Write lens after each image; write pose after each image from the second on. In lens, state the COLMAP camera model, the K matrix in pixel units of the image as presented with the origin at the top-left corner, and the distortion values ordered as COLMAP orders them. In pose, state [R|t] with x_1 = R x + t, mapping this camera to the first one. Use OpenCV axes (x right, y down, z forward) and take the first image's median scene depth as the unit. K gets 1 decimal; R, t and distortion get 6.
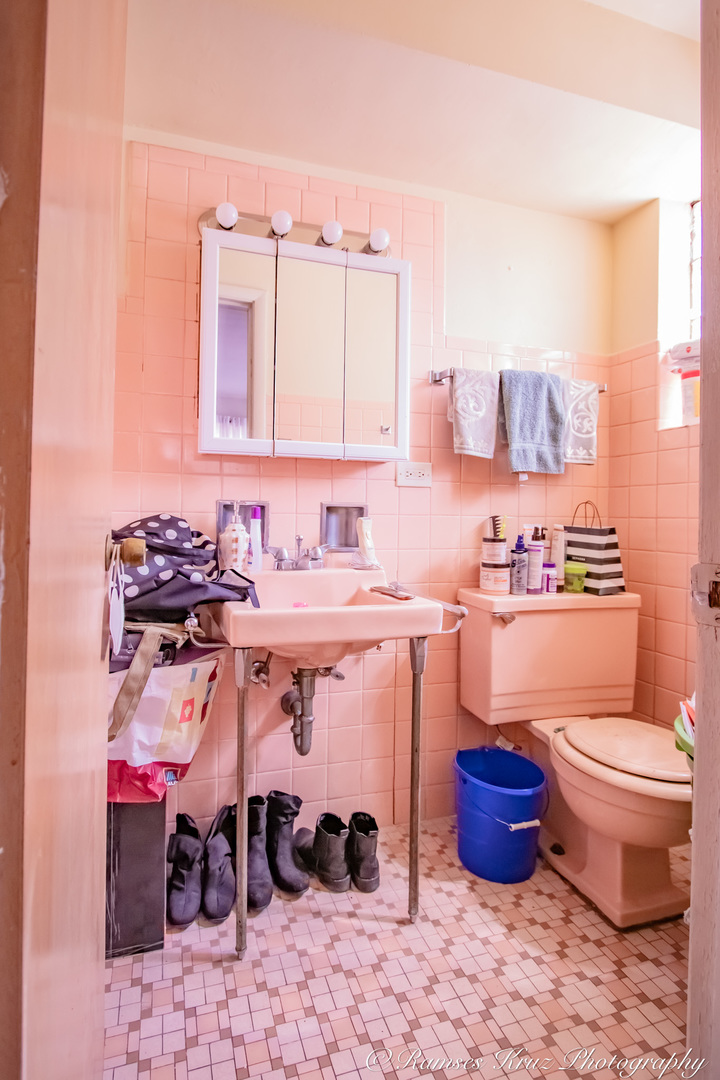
lens RADIAL K [[518.3, 0, 358.9], [0, 518.3, 537.2], [0, 0, 1]] dist [-0.003554, -0.000464]
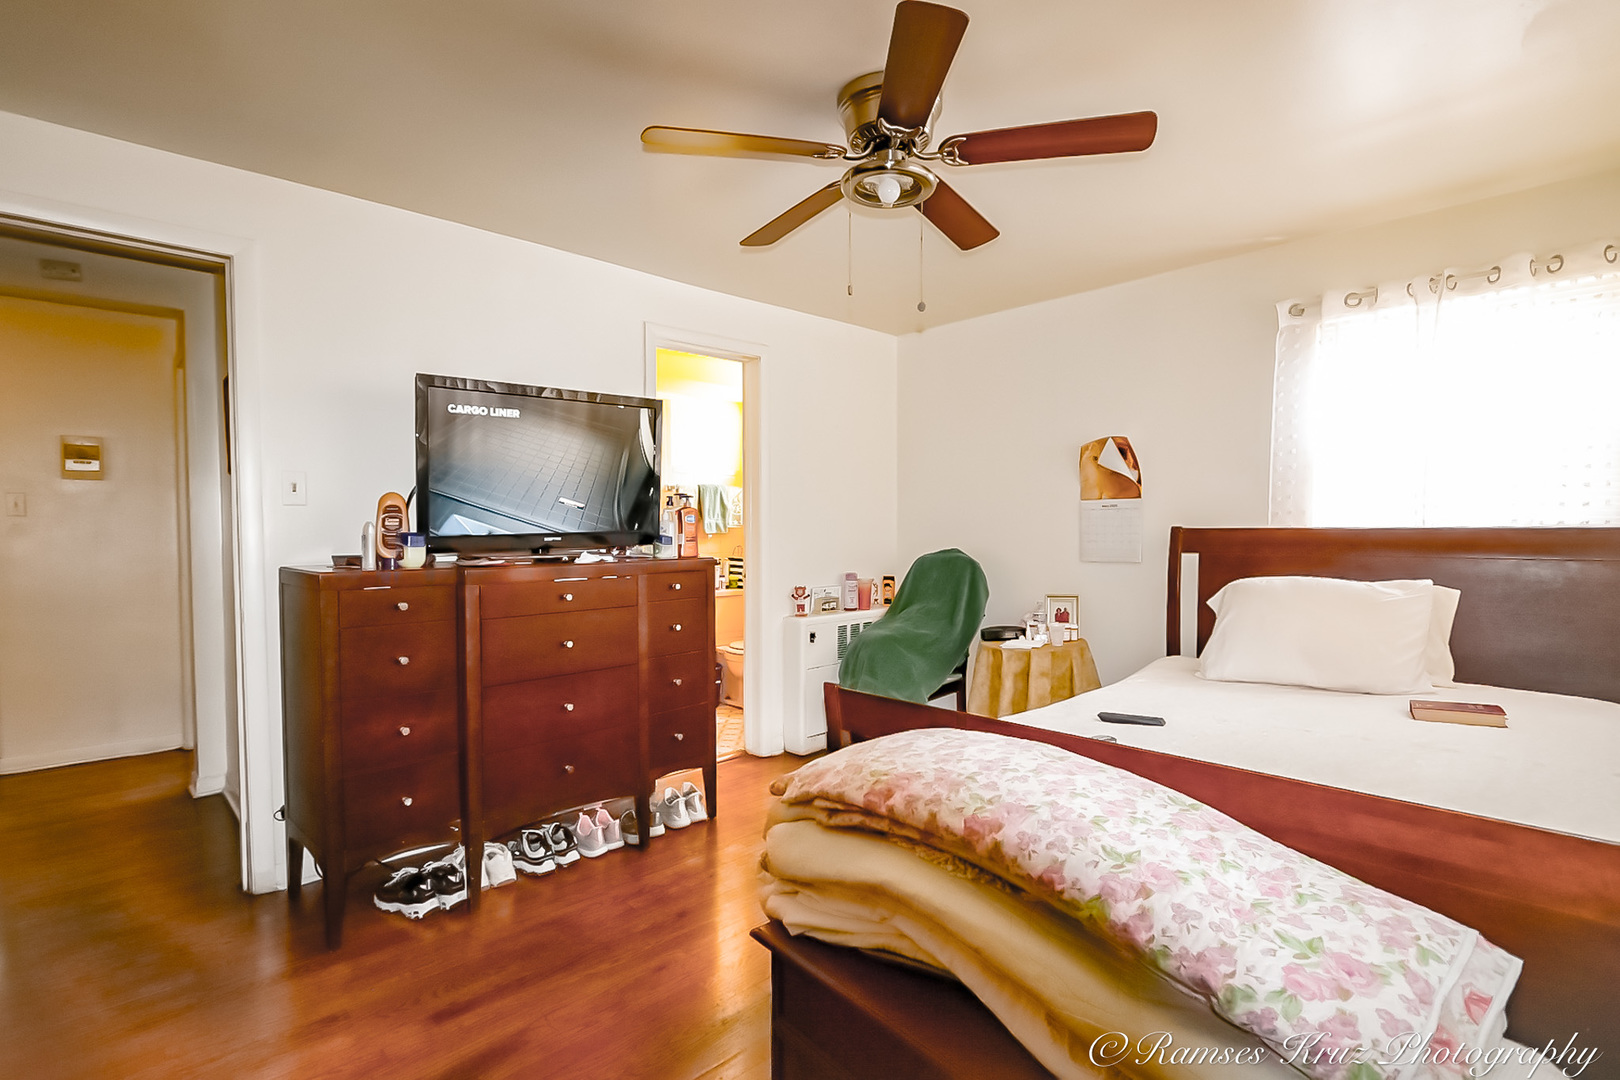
lens RADIAL K [[777.5, 0, 811.5], [0, 777.5, 545.4], [0, 0, 1]] dist [-0.003554, -0.000464]
pose [[0.894670, -0.016189, 0.446434, -0.733958], [0.018006, 0.999838, 0.000173, -0.068026], [-0.446365, 0.007884, 0.894817, -2.037253]]
